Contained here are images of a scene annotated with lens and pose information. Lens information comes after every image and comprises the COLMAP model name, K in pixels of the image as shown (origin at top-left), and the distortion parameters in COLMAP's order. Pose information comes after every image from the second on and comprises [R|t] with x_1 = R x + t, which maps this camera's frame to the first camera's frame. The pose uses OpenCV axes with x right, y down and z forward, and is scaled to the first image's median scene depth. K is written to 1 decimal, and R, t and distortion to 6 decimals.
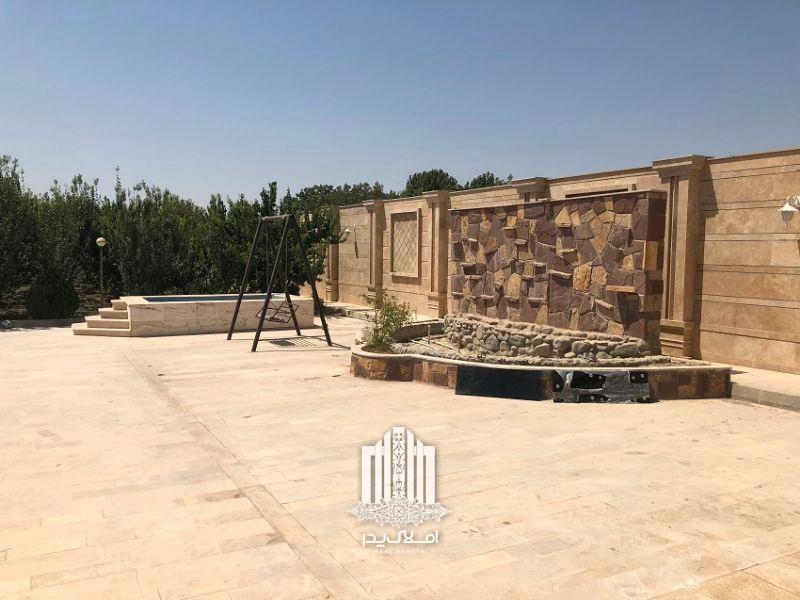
lens RADIAL K [[658.4, 0, 389.1], [0, 658.4, 297.0], [0, 0, 1]] dist [0.021629, -0.006647]
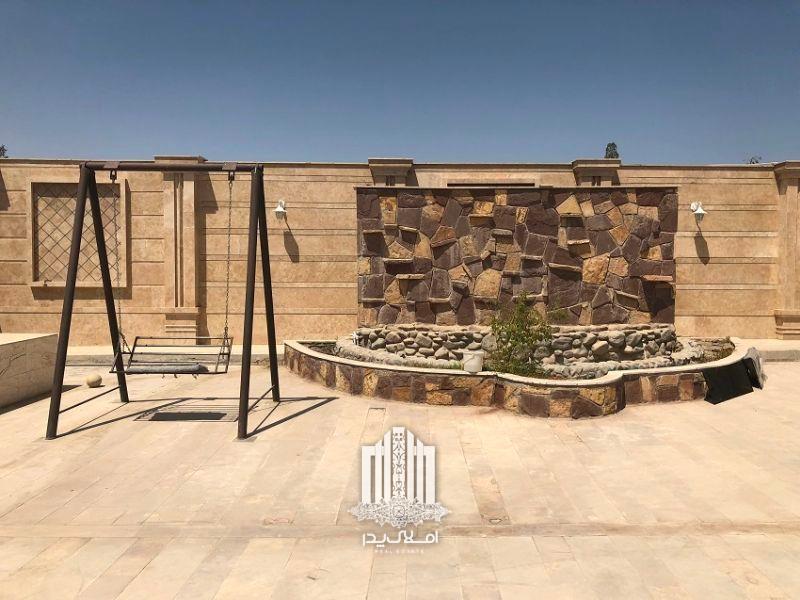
lens RADIAL K [[658.4, 0, 389.1], [0, 658.4, 297.0], [0, 0, 1]] dist [0.021629, -0.006647]
pose [[0.464555, -0.049042, 0.884185, -0.685680], [0.064667, 0.997678, 0.021361, -0.029026], [-0.883180, 0.047254, 0.466648, 0.791002]]
